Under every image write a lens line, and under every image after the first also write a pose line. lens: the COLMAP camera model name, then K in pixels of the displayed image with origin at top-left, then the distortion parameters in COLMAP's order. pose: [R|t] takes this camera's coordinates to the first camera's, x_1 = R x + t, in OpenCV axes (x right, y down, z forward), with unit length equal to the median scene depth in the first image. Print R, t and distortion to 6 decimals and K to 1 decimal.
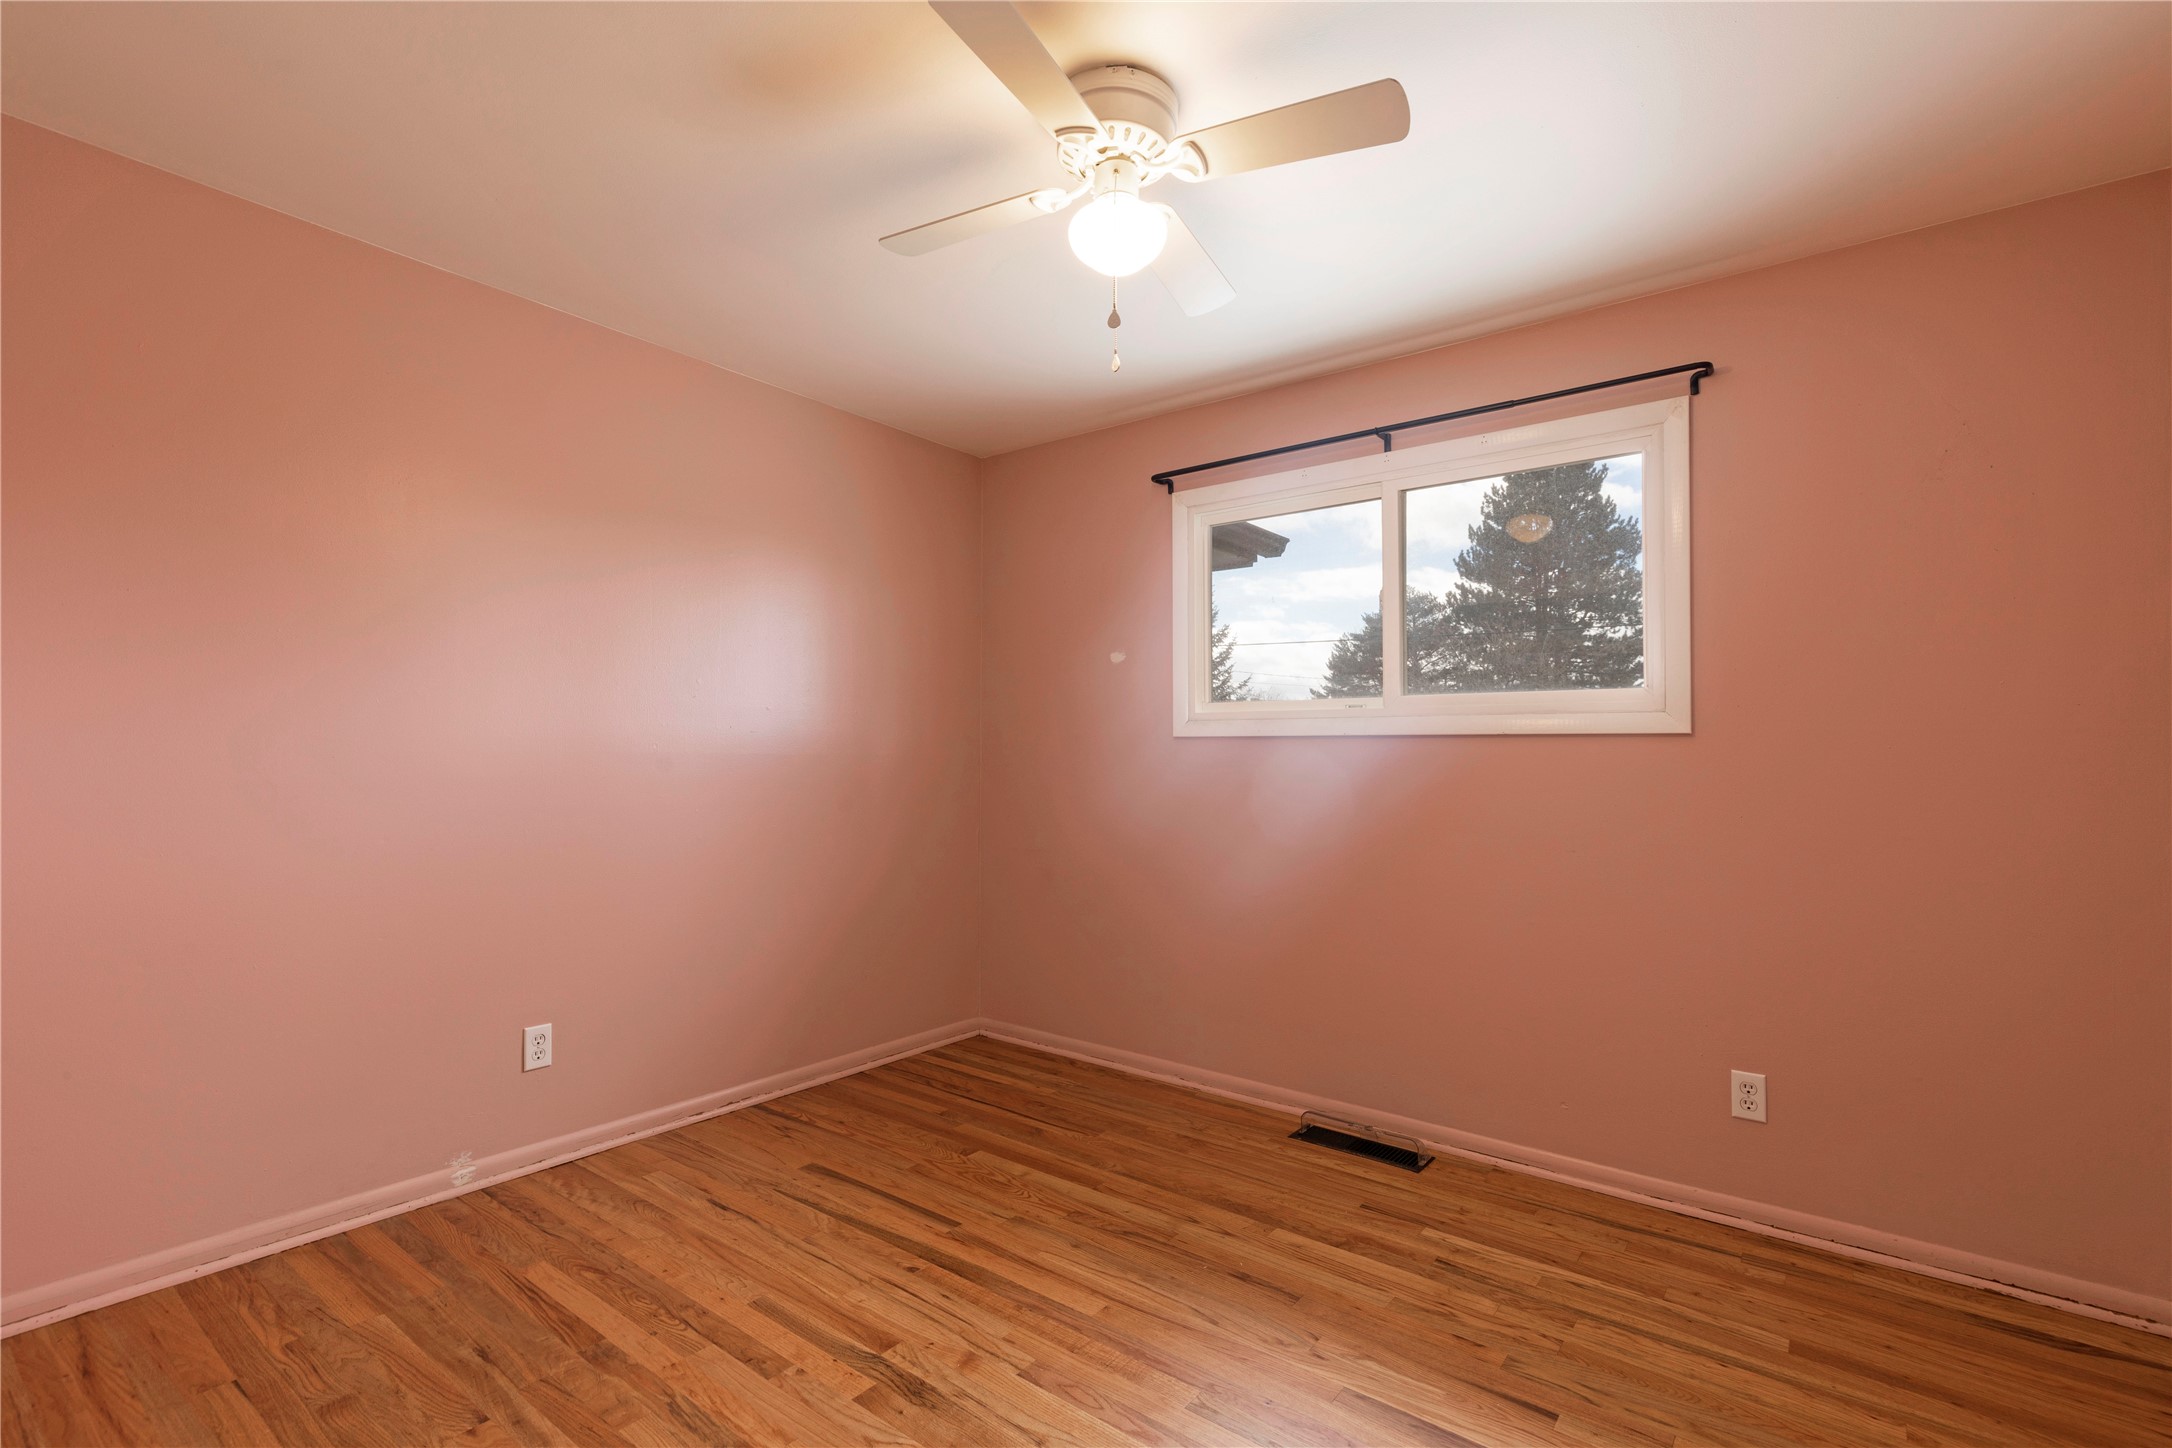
lens RADIAL K [[983.8, 0, 1104.1], [0, 983.8, 739.9], [0, 0, 1]] dist [-0.002286, -0.000444]
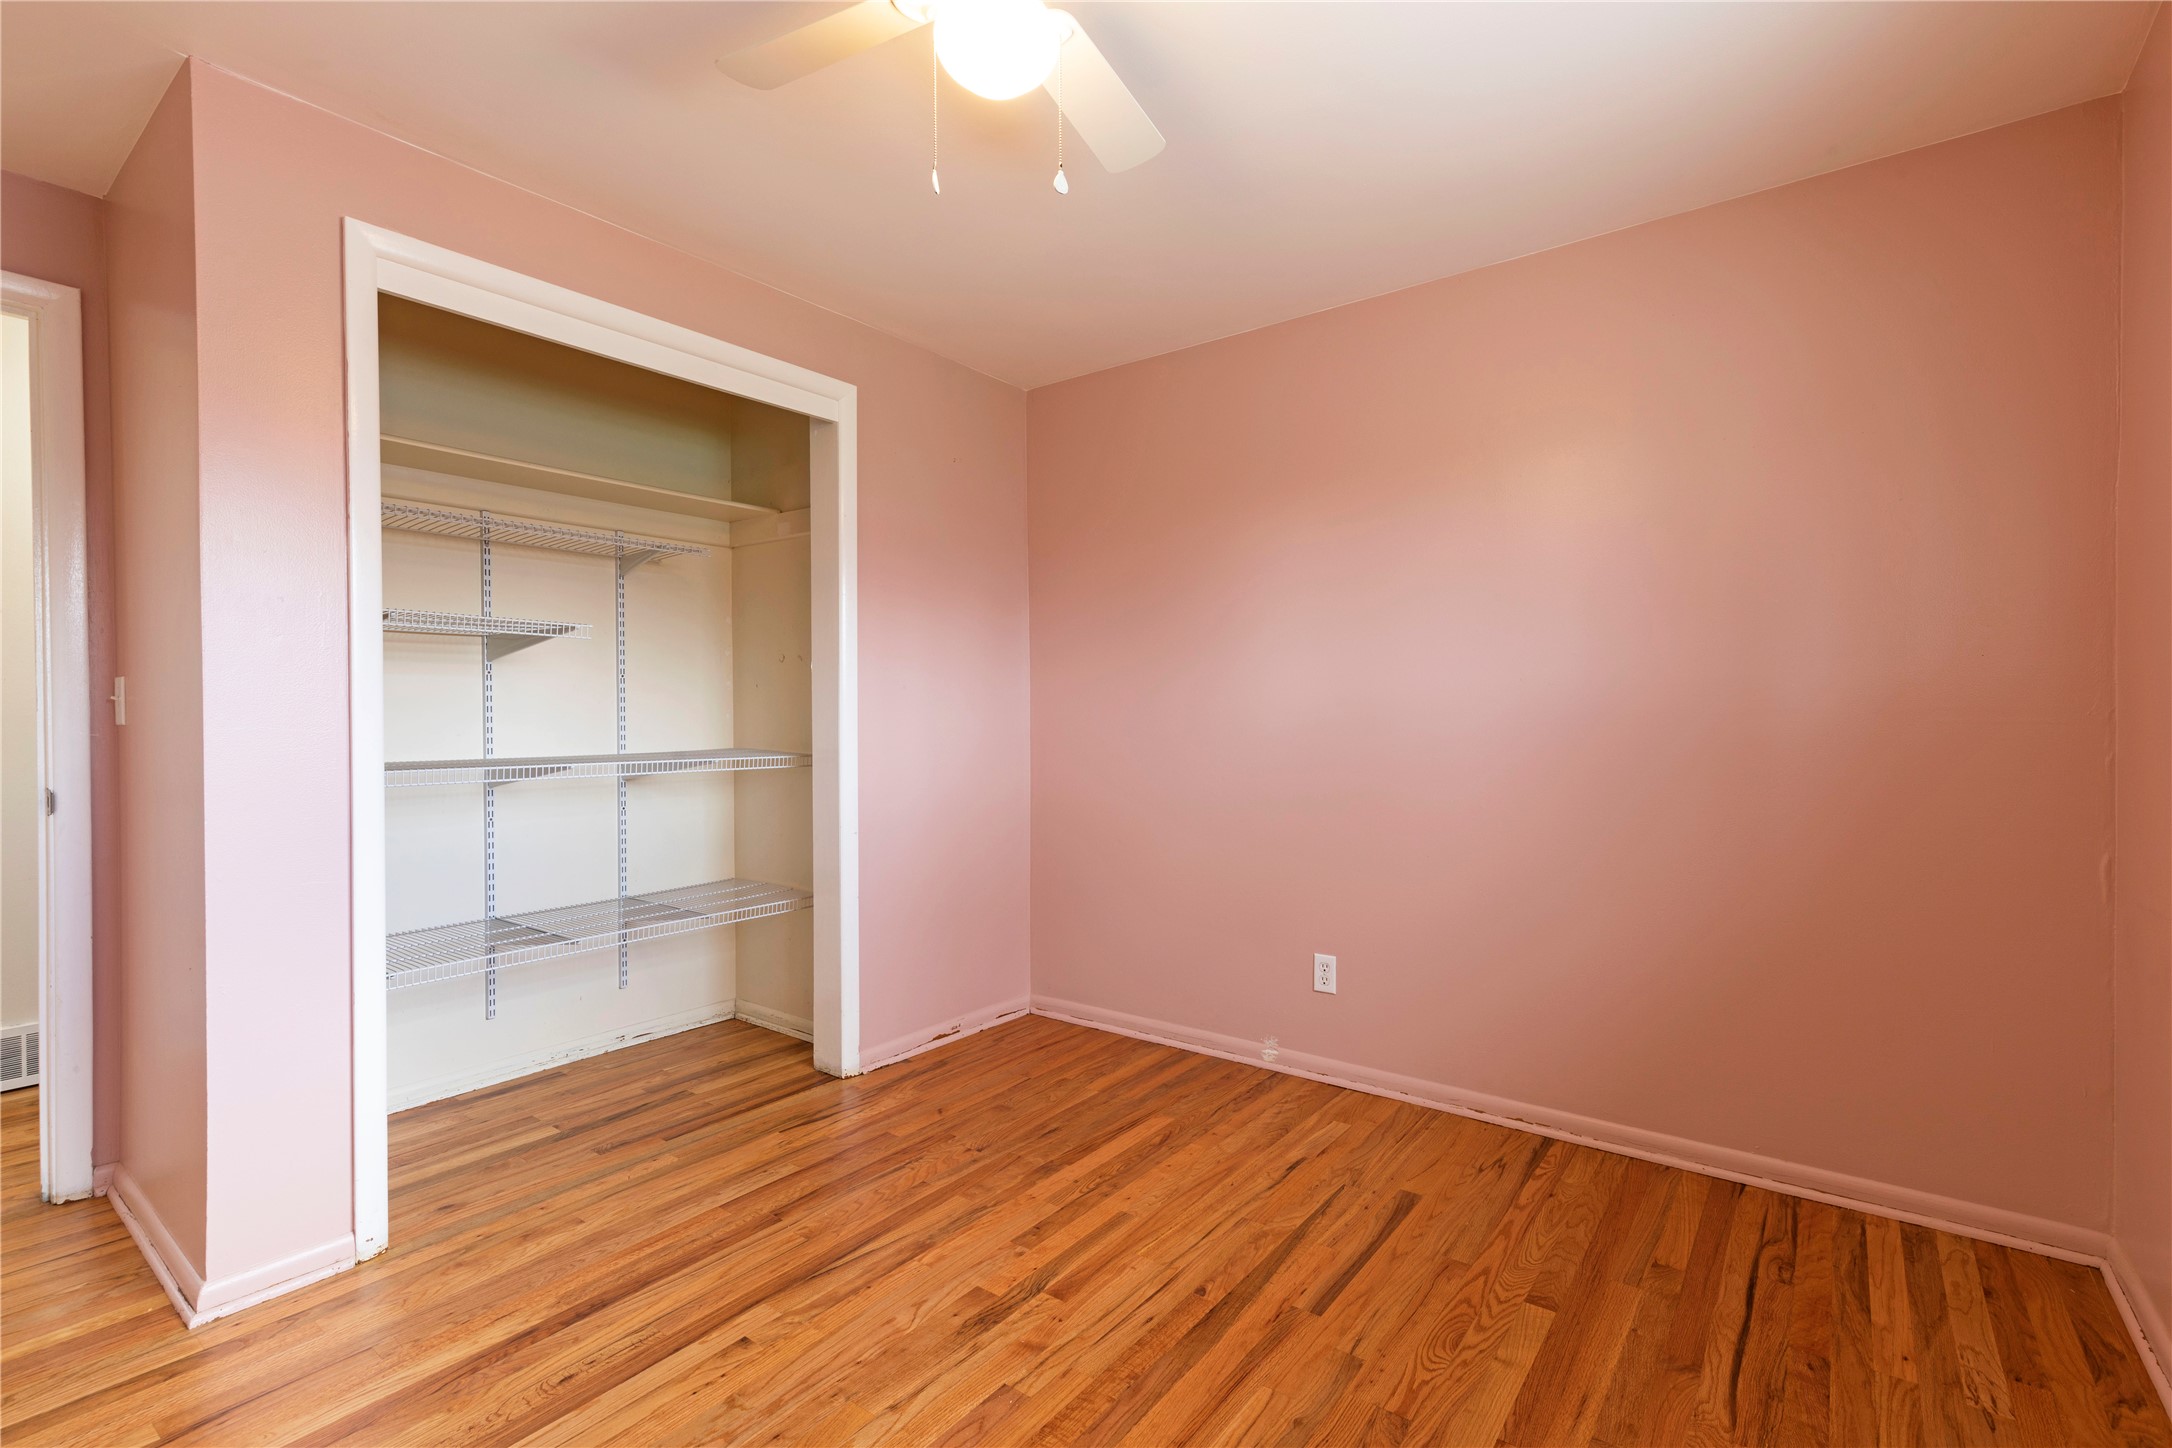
lens RADIAL K [[983.8, 0, 1091.2], [0, 983.8, 720.0], [0, 0, 1]] dist [-0.002286, -0.000444]
pose [[0.016195, 0.001264, -0.999868, 0.620385], [0.012782, 0.999917, 0.001471, 0.015274], [0.999787, -0.012805, 0.016178, 0.796509]]
